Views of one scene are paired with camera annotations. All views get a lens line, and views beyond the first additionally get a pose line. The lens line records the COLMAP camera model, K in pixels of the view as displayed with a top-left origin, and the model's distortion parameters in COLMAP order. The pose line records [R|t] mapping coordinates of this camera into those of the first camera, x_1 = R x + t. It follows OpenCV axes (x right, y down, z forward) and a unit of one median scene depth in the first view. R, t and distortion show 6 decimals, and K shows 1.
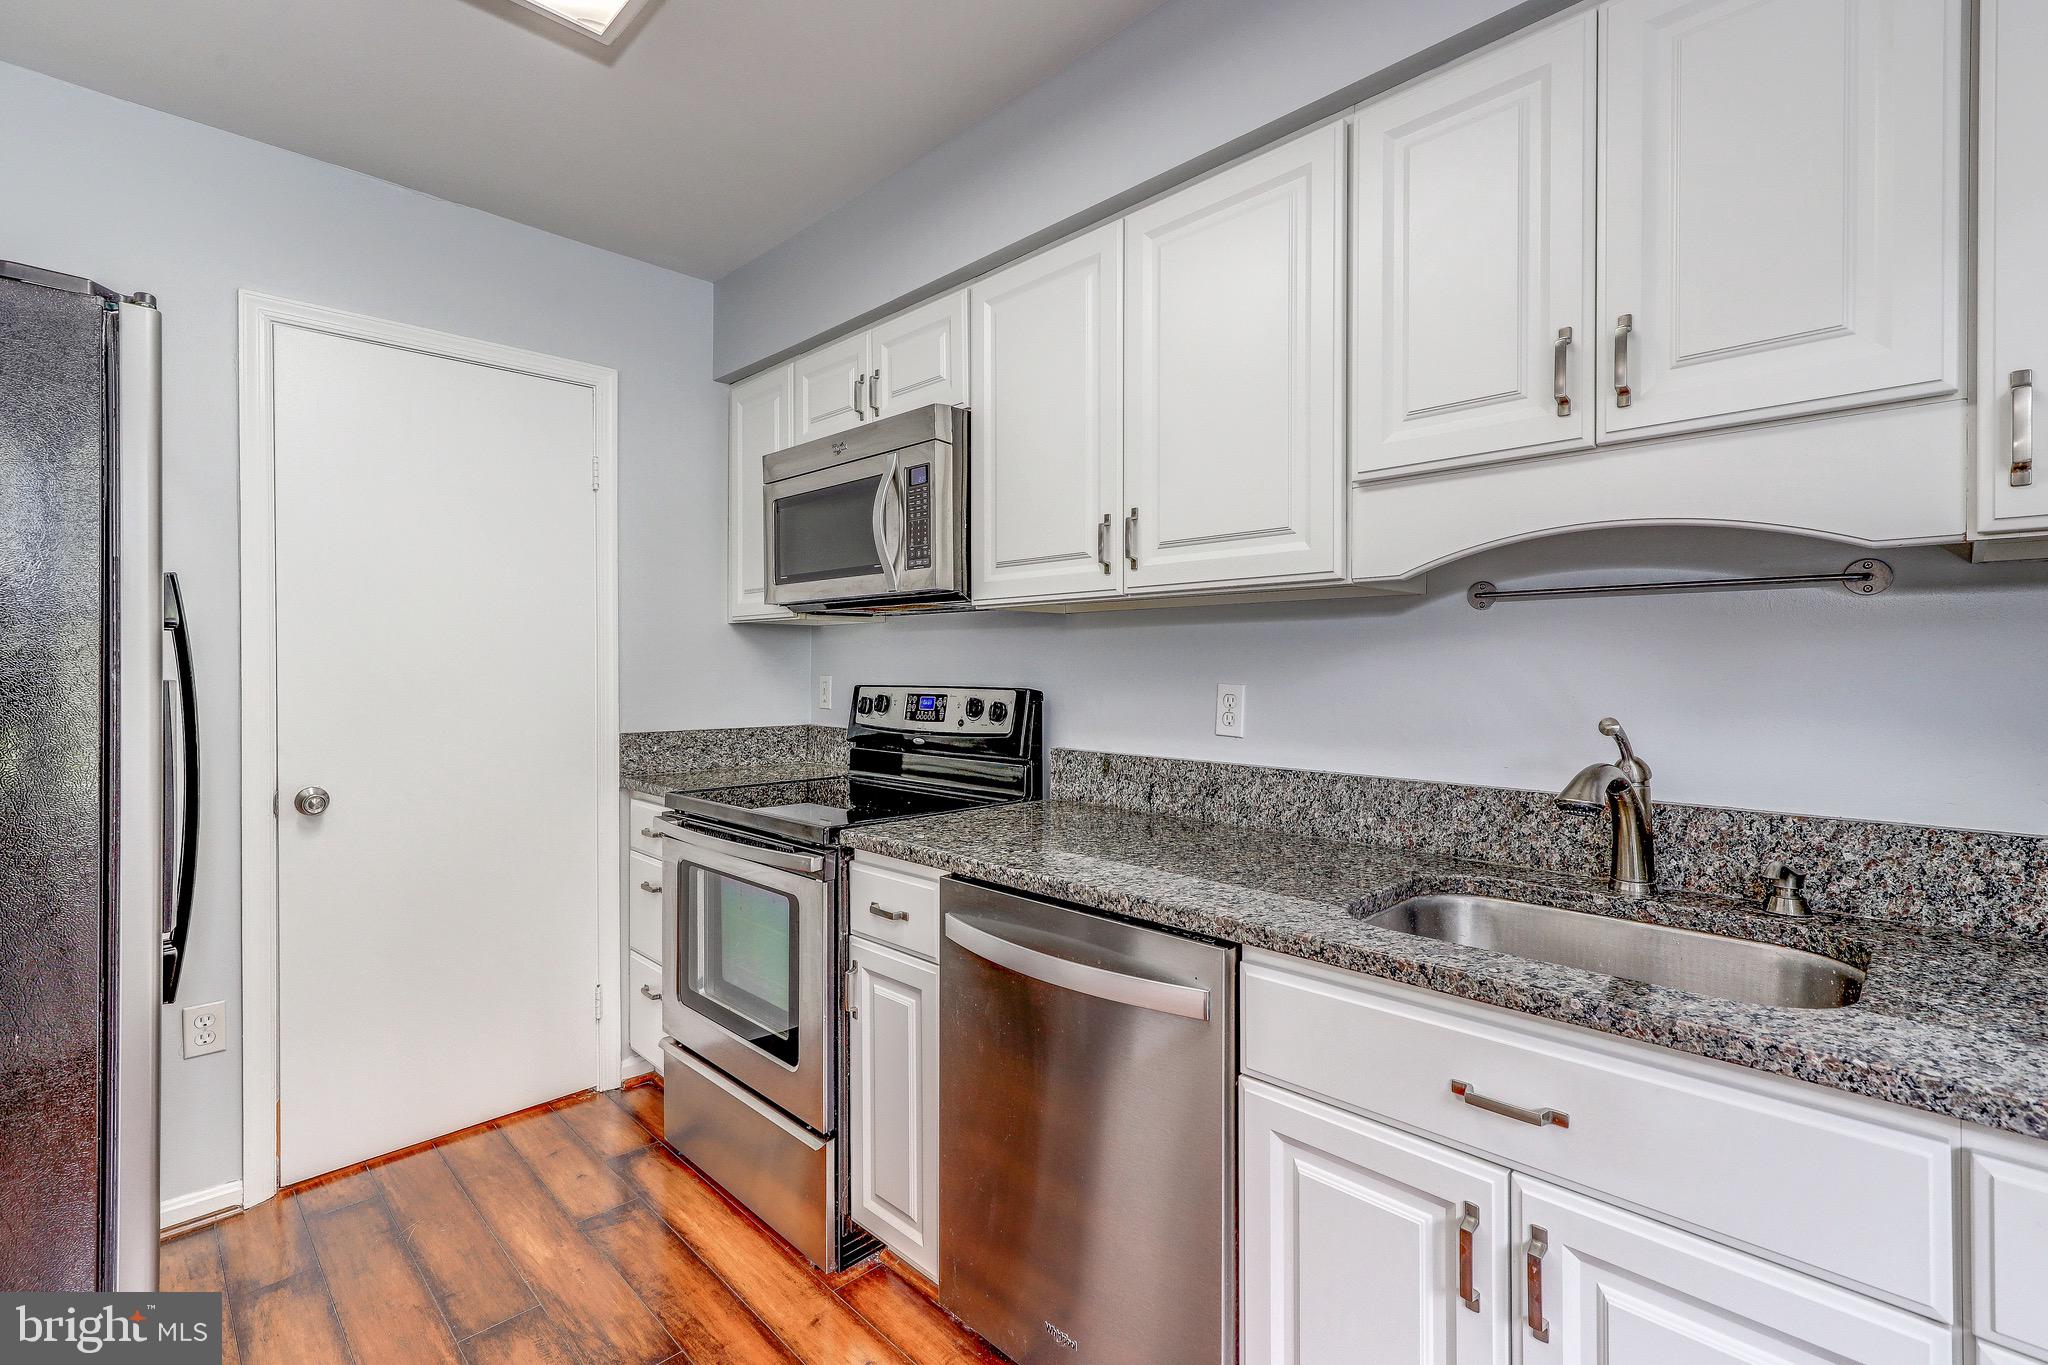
lens RADIAL K [[927.1, 0, 1032.7], [0, 927.1, 663.5], [0, 0, 1]] dist [0.008222, -0.000296]
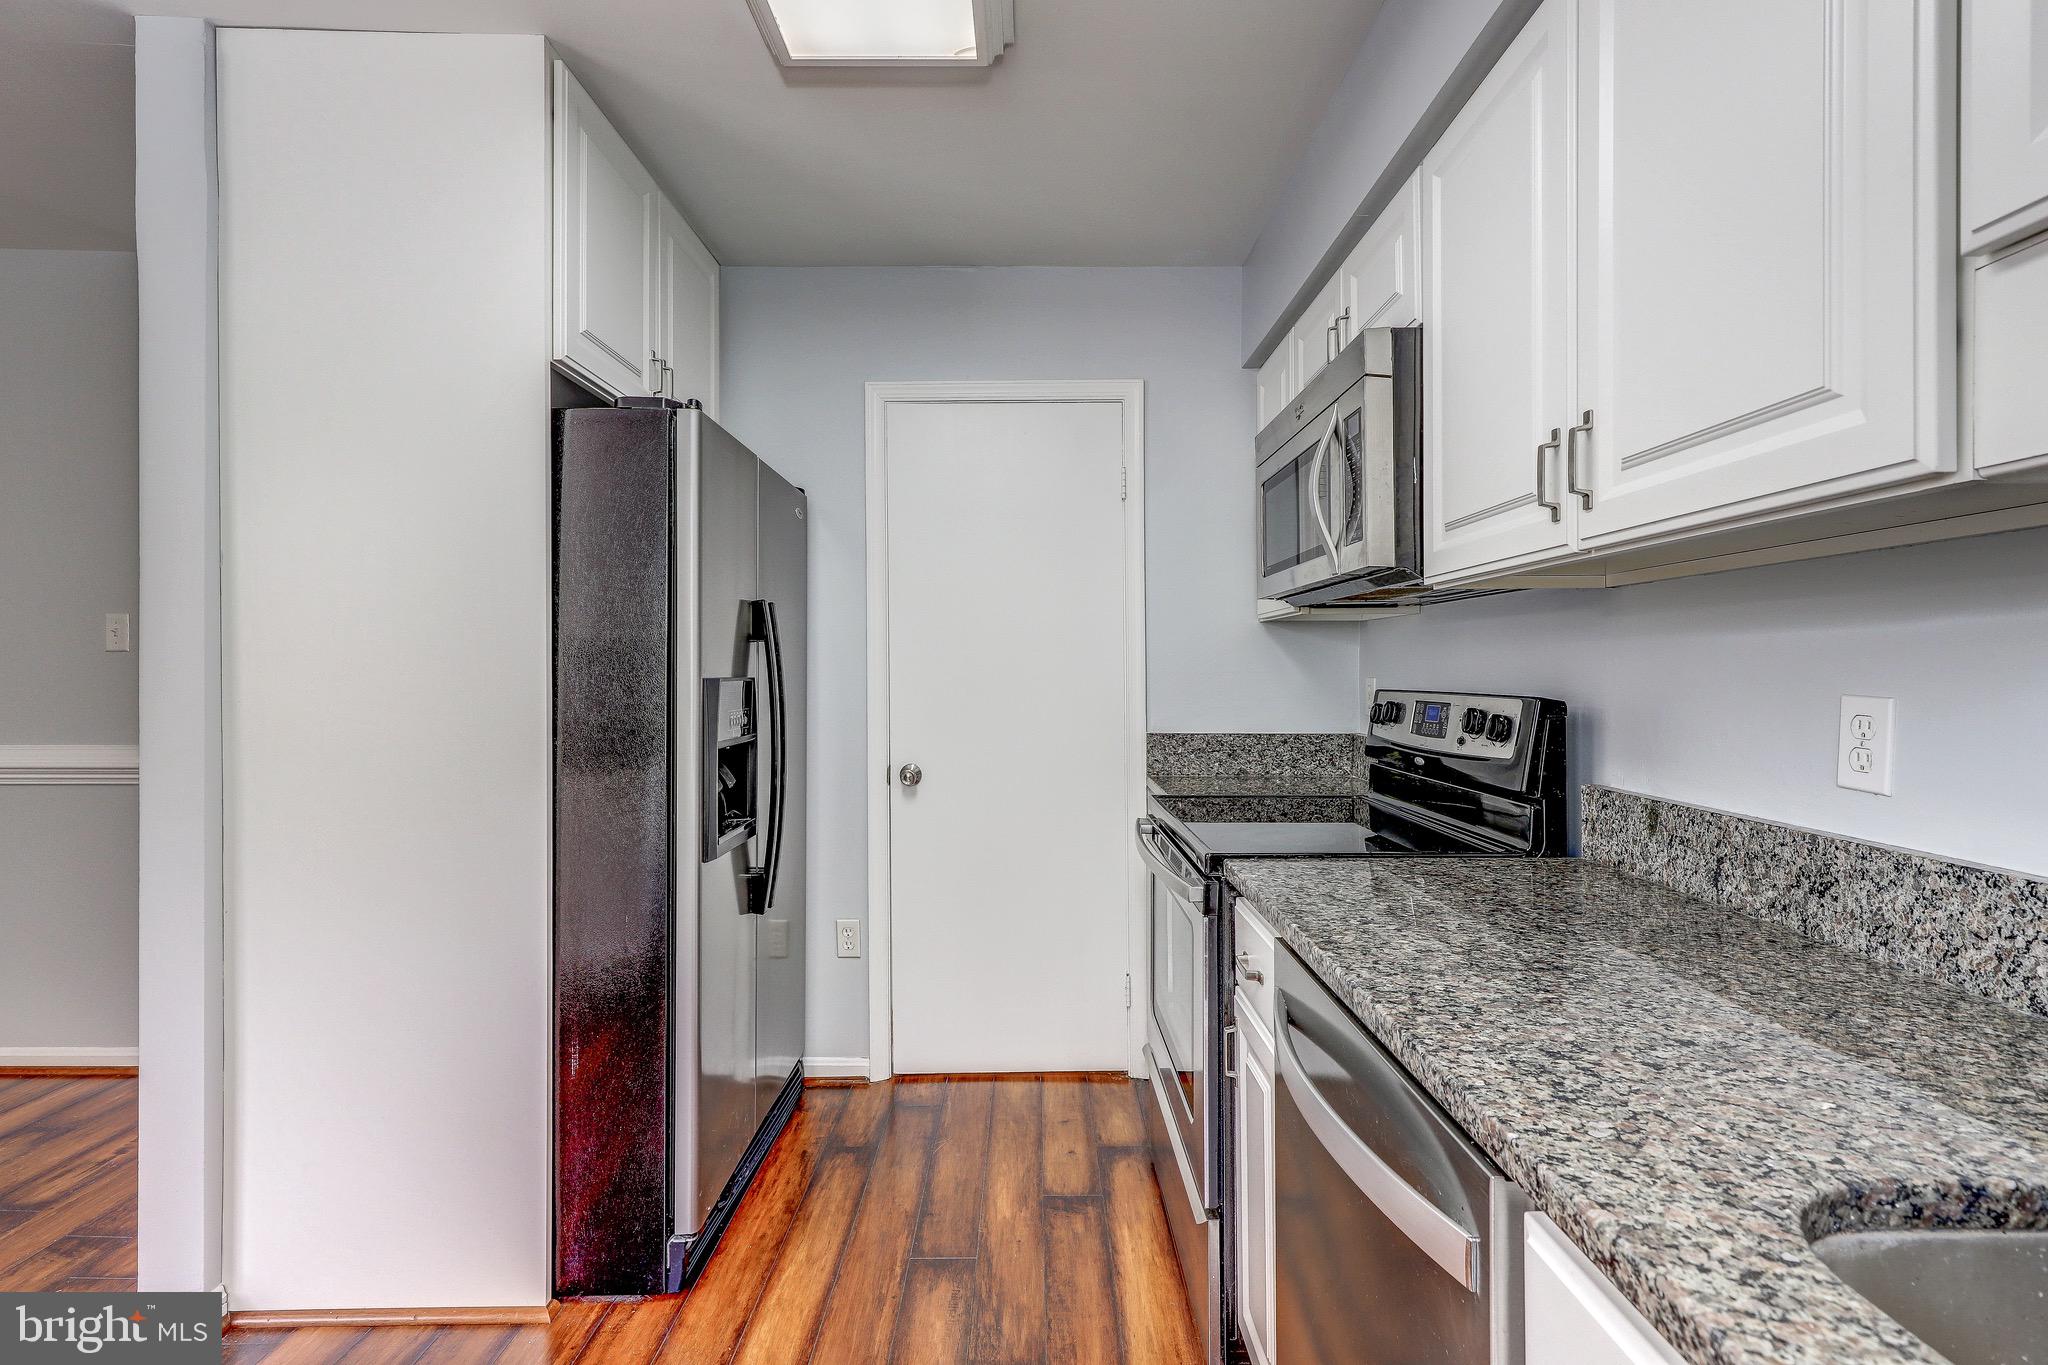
lens RADIAL K [[920.9, 0, 1026.5], [0, 920.9, 663.6], [0, 0, 1]] dist [0.004506, -0.000033]
pose [[0.706708, -0.005595, -0.707483, 0.244115], [0.003847, 0.999984, -0.004066, 0.002926], [0.707495, 0.000152, 0.706719, 0.254839]]
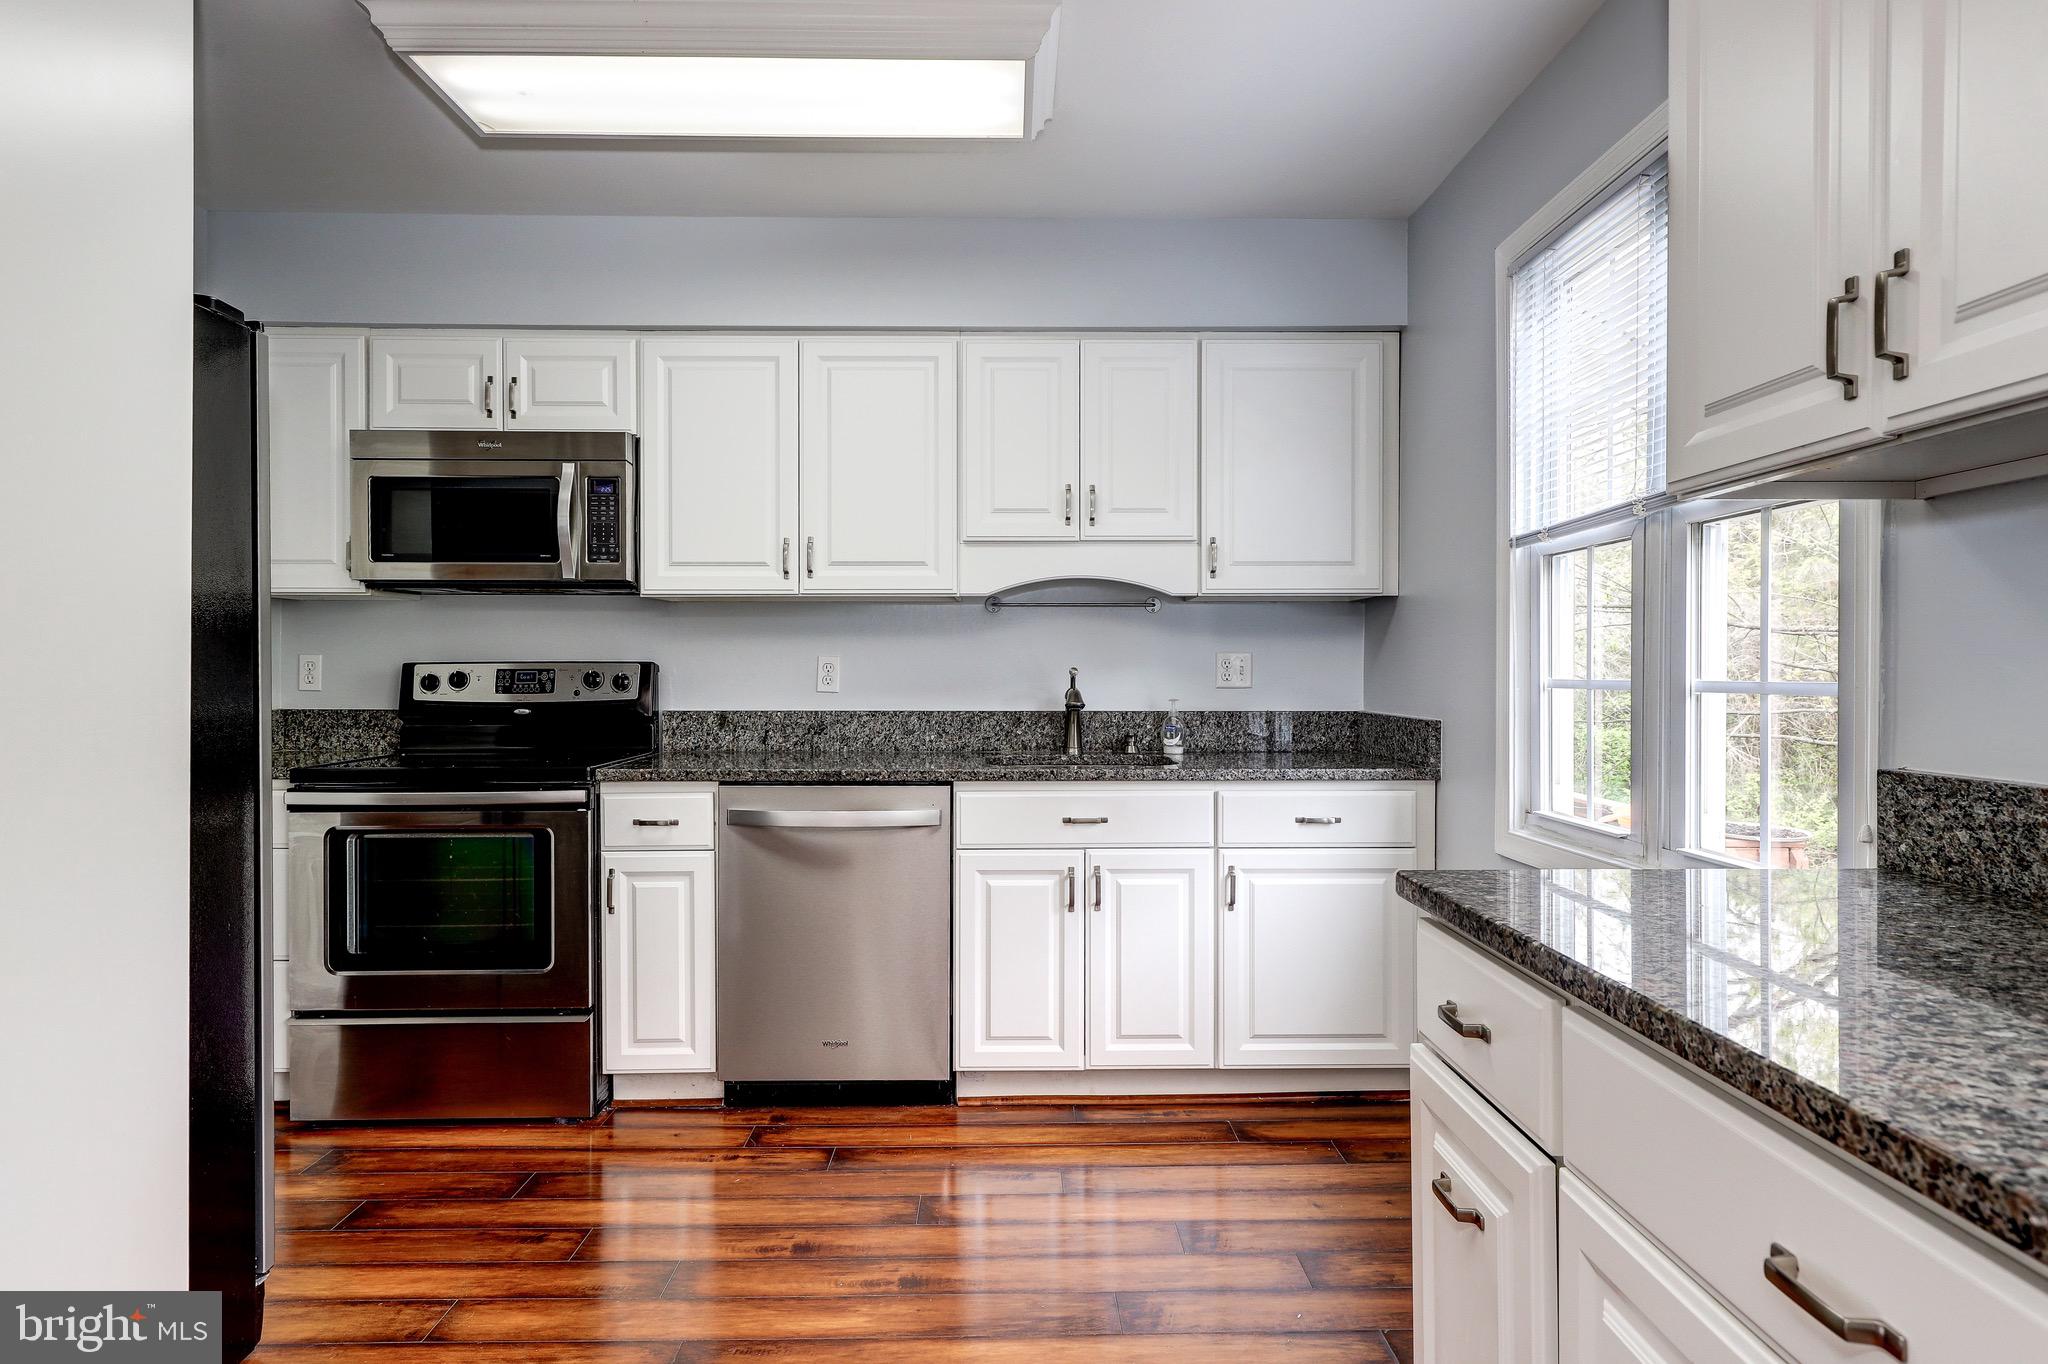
lens RADIAL K [[1200.6, 0, 1024.9], [0, 1200.6, 674.8], [0, 0, 1]] dist [-0.001202, 0.000196]
pose [[0.696960, -0.007798, 0.717068, -0.901404], [-0.001218, 0.999927, 0.012057, 0.027029], [-0.717109, -0.009277, 0.696899, -0.520858]]
